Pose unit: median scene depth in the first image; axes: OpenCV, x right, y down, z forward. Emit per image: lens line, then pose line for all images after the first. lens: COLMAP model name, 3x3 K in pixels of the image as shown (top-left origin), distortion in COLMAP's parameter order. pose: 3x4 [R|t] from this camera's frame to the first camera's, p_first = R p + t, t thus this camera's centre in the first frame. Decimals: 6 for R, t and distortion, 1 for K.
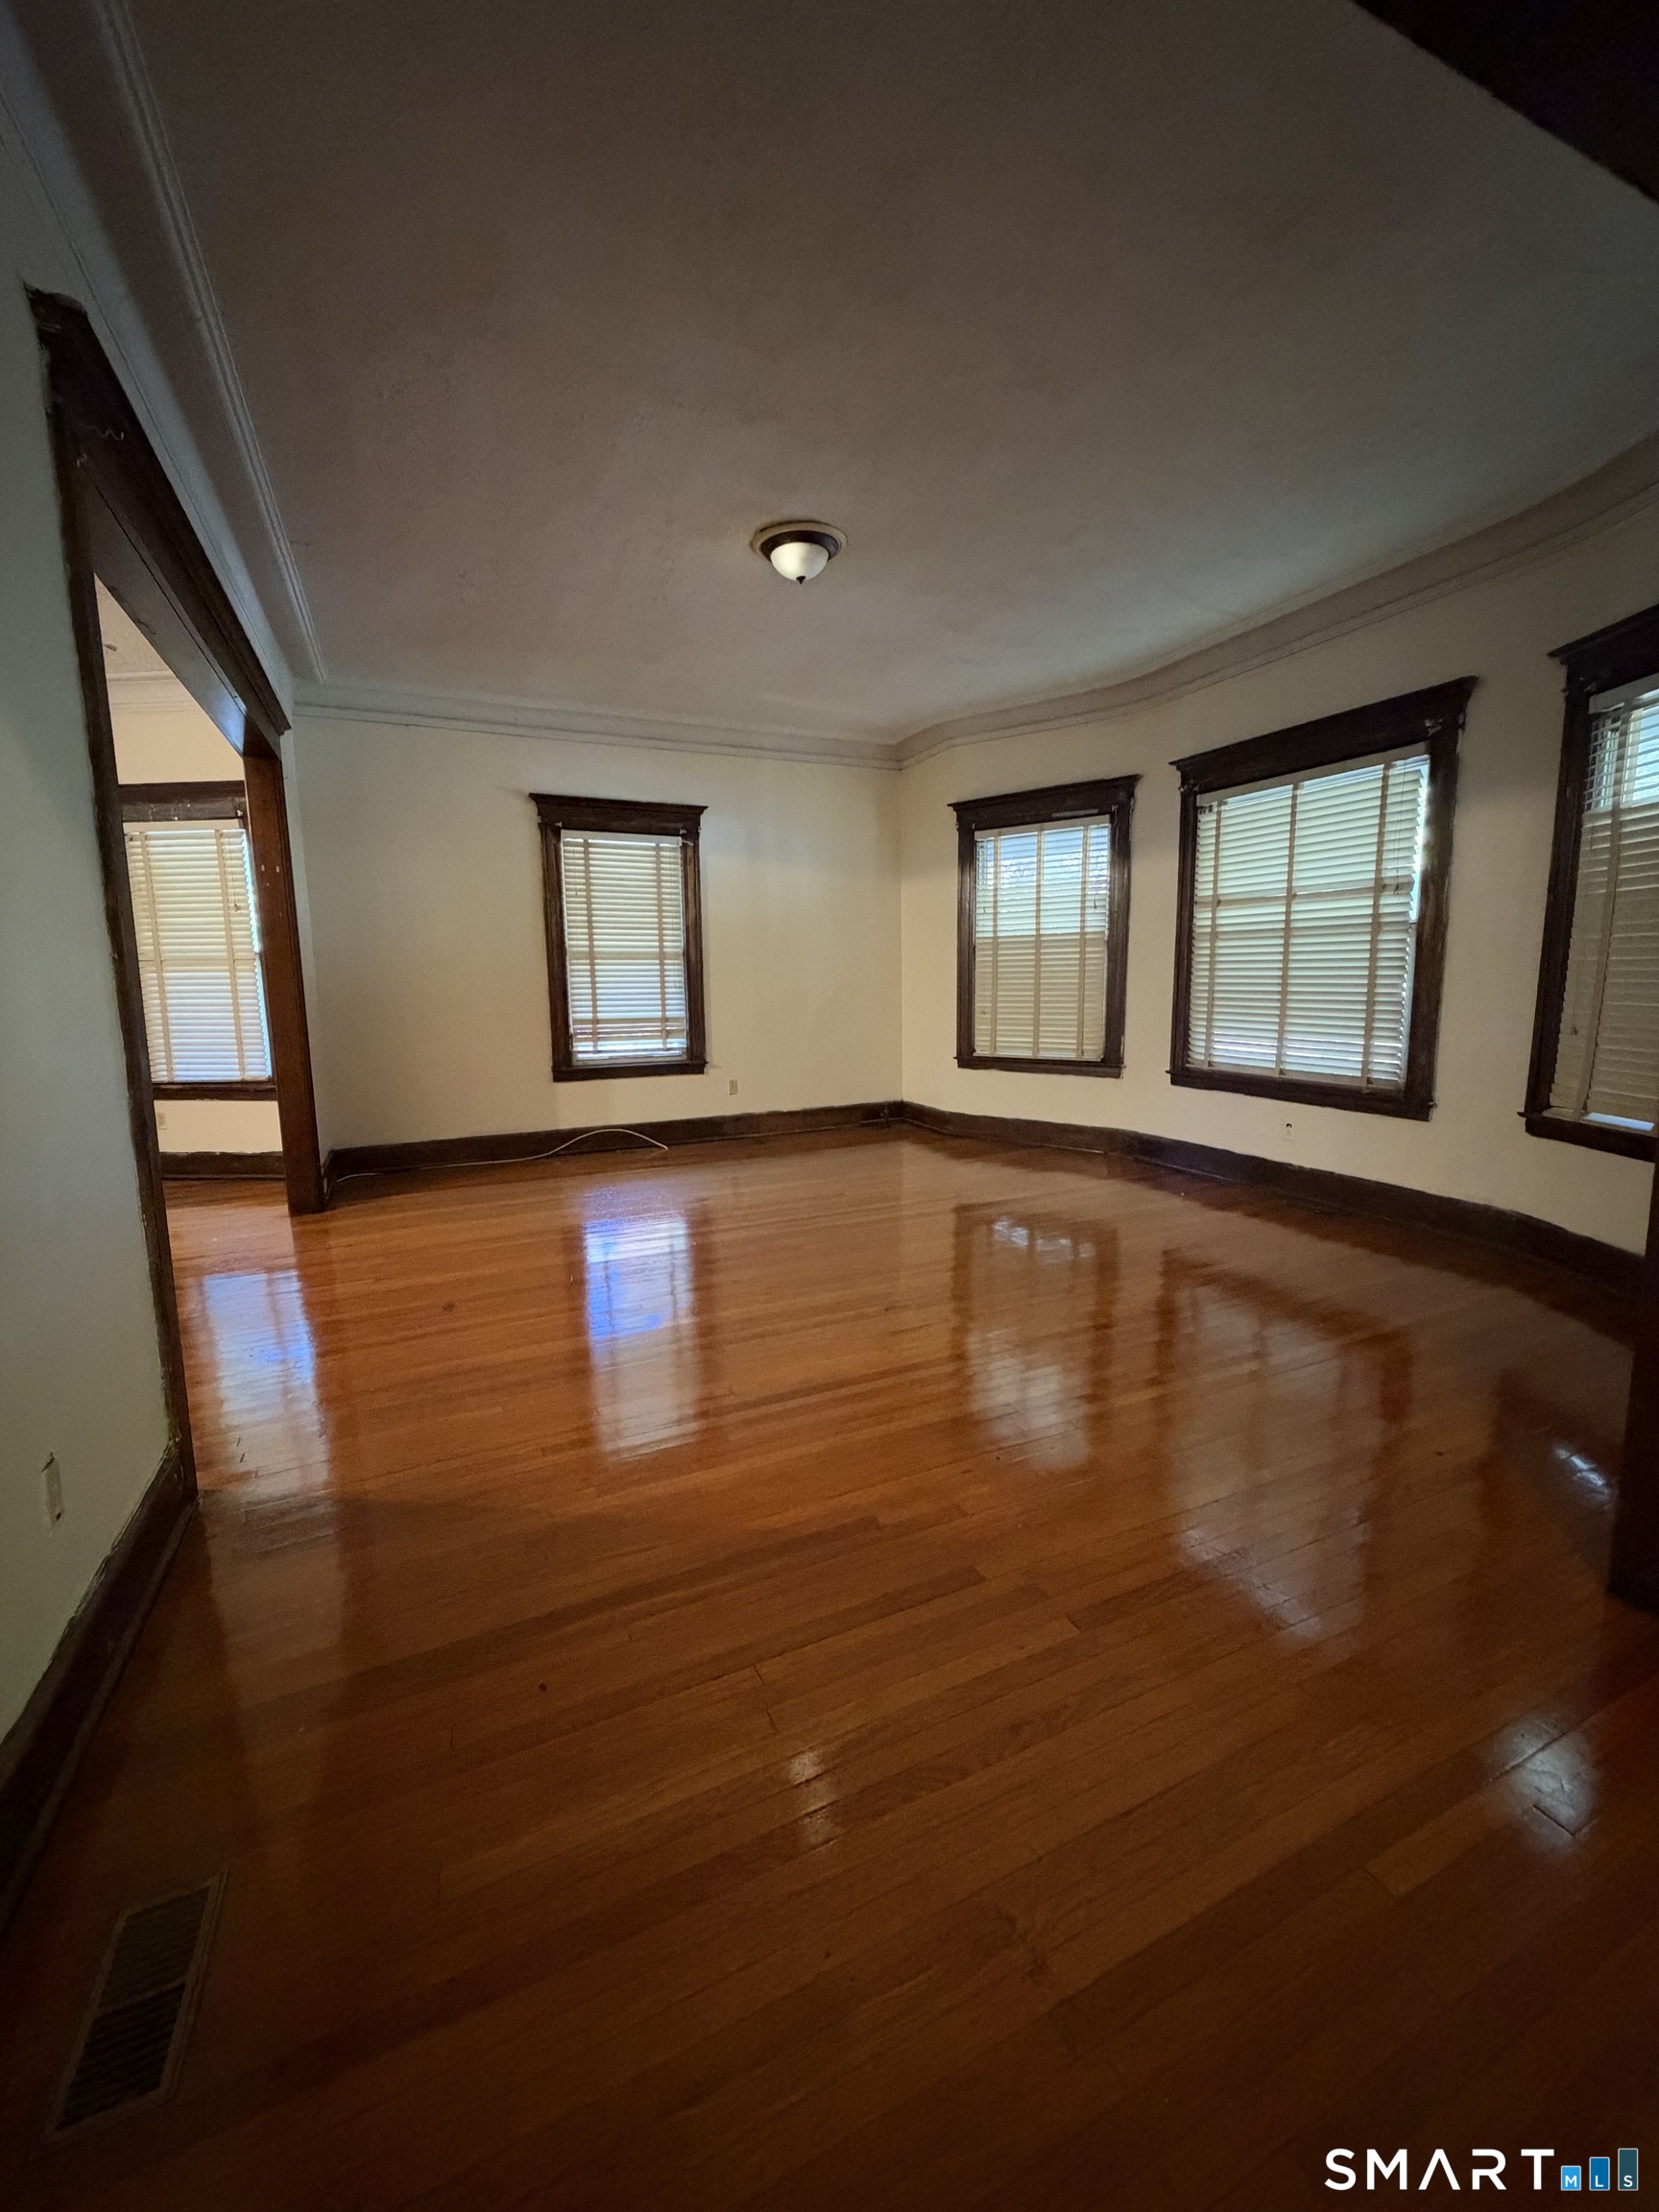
lens RADIAL K [[874.9, 0, 829.5], [0, 874.9, 1106.0], [0, 0, 1]] dist [-0.007956, 0.000113]
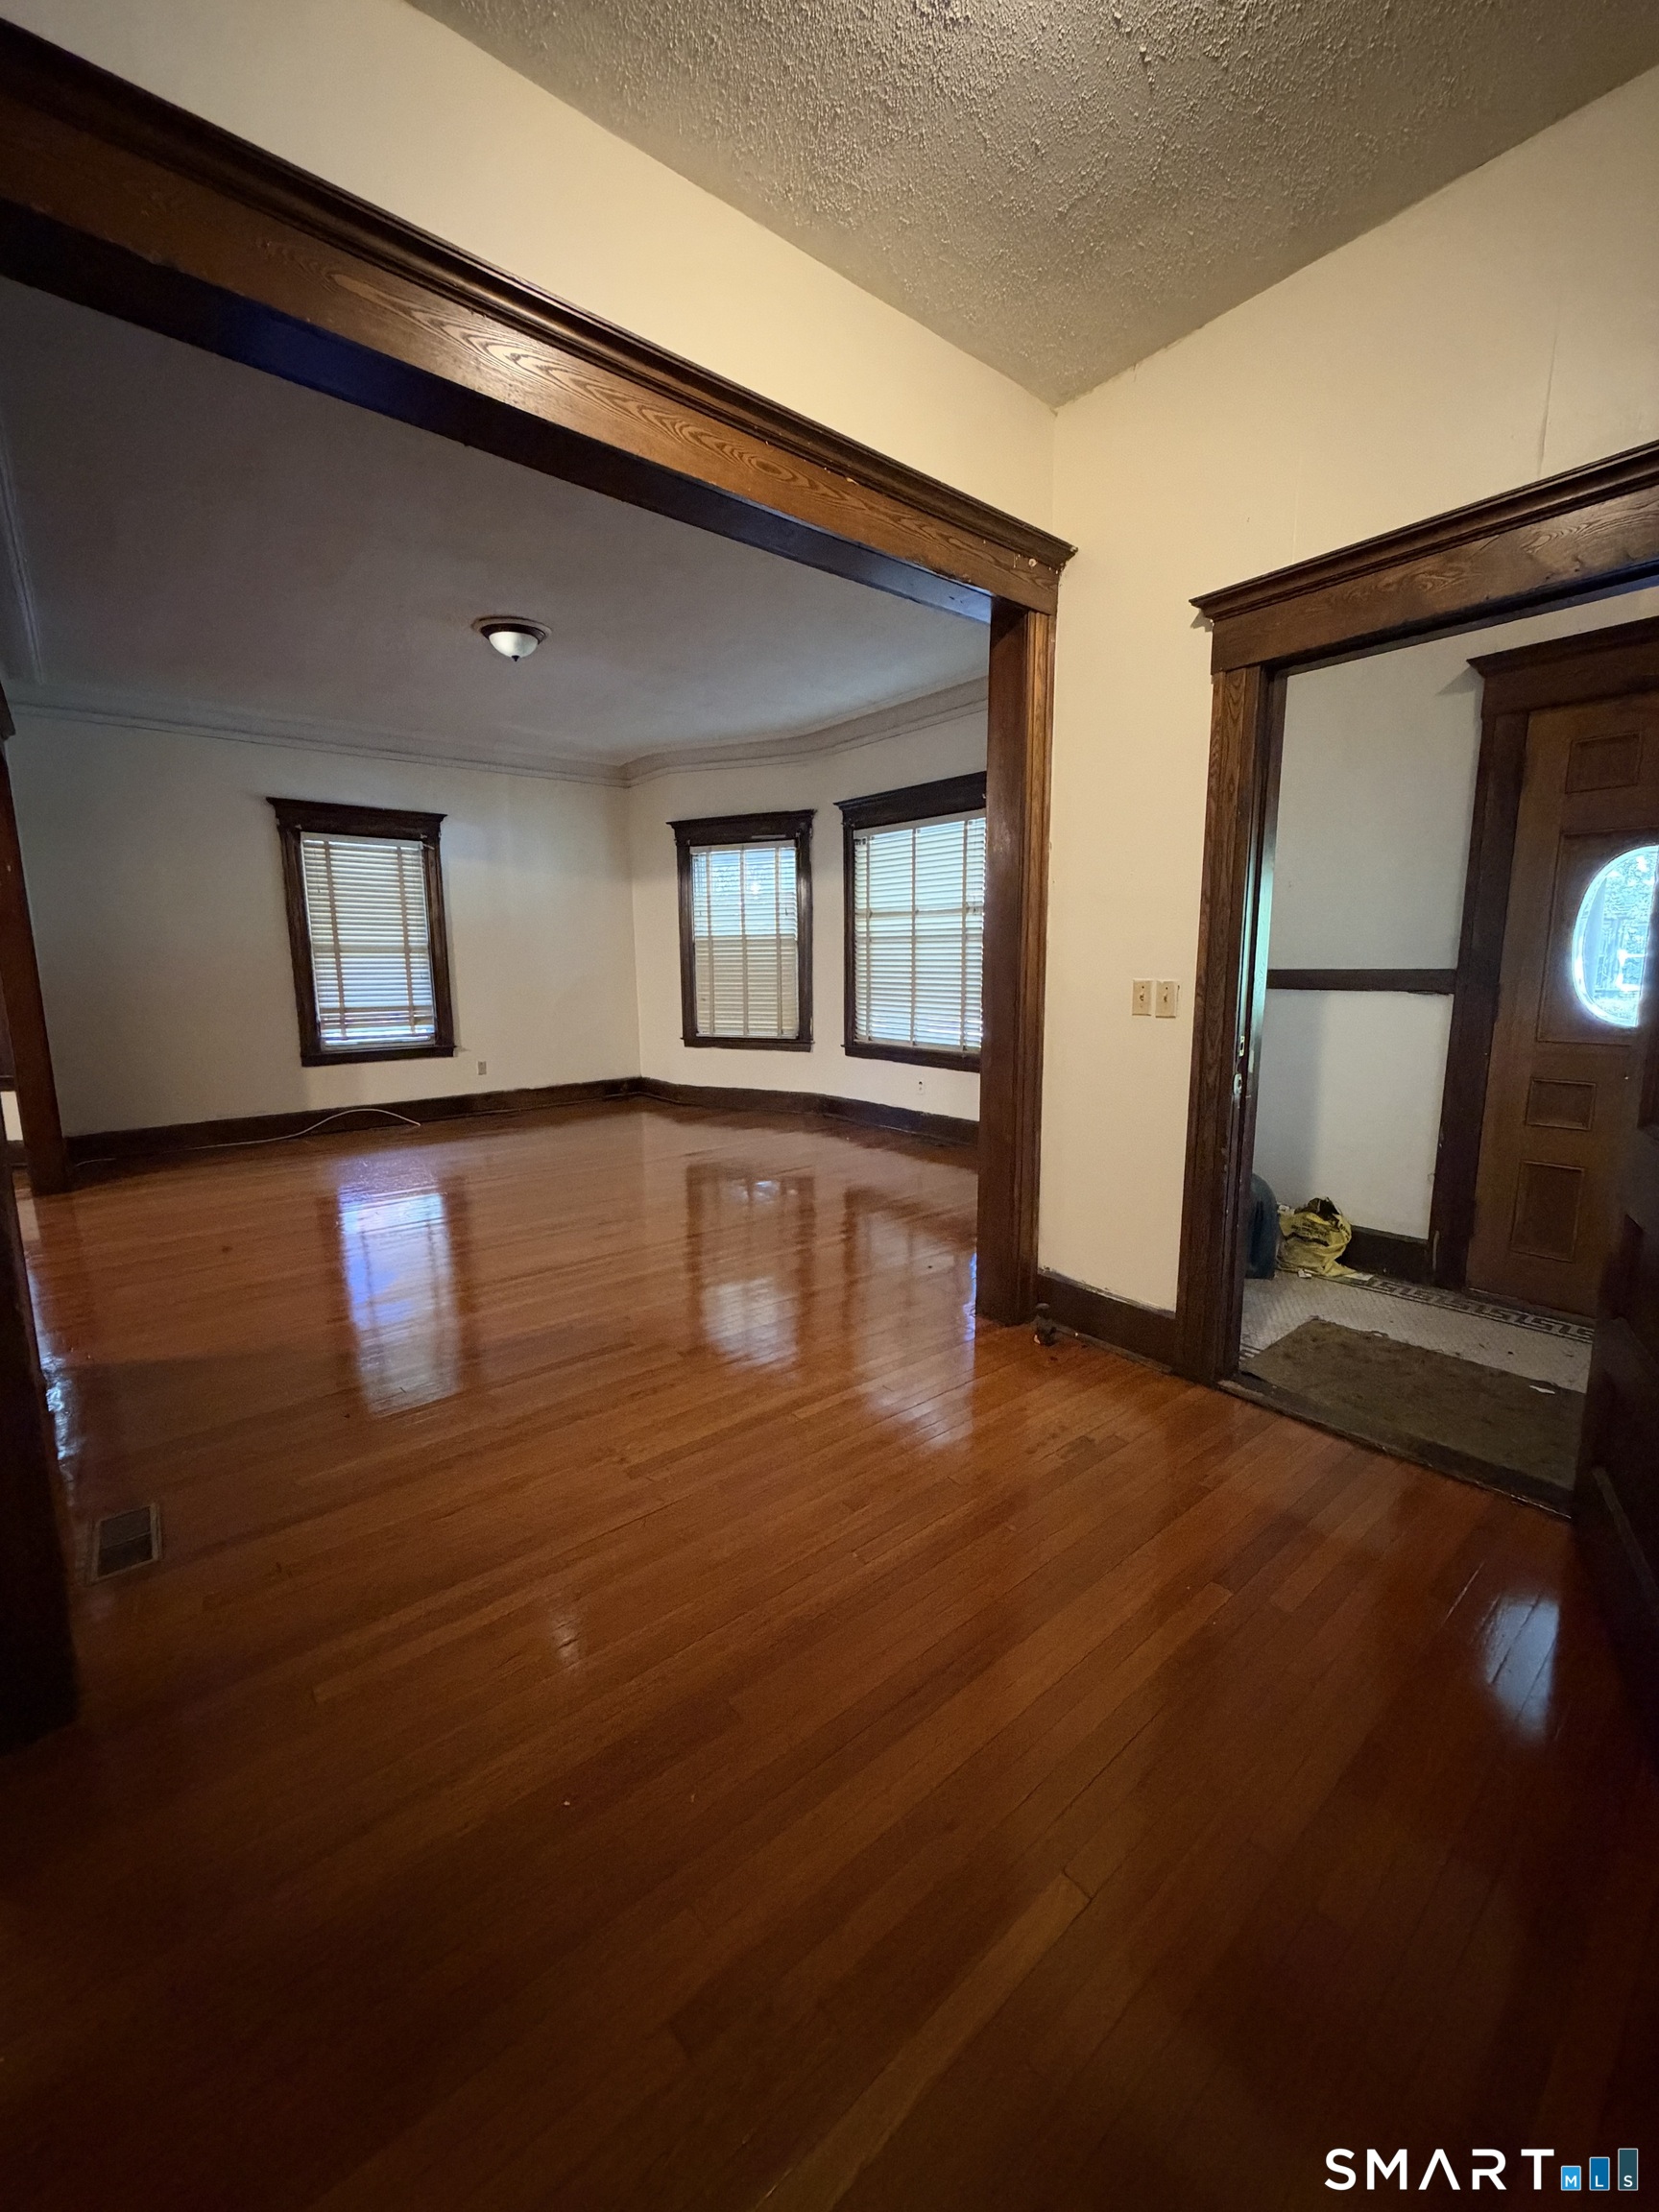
lens RADIAL K [[874.9, 0, 829.5], [0, 874.9, 1106.0], [0, 0, 1]] dist [-0.007956, 0.000113]
pose [[0.966951, -0.035787, 0.252439, 0.038874], [0.031481, 0.999282, 0.021080, 0.018859], [-0.253012, -0.012437, 0.967383, -0.205618]]
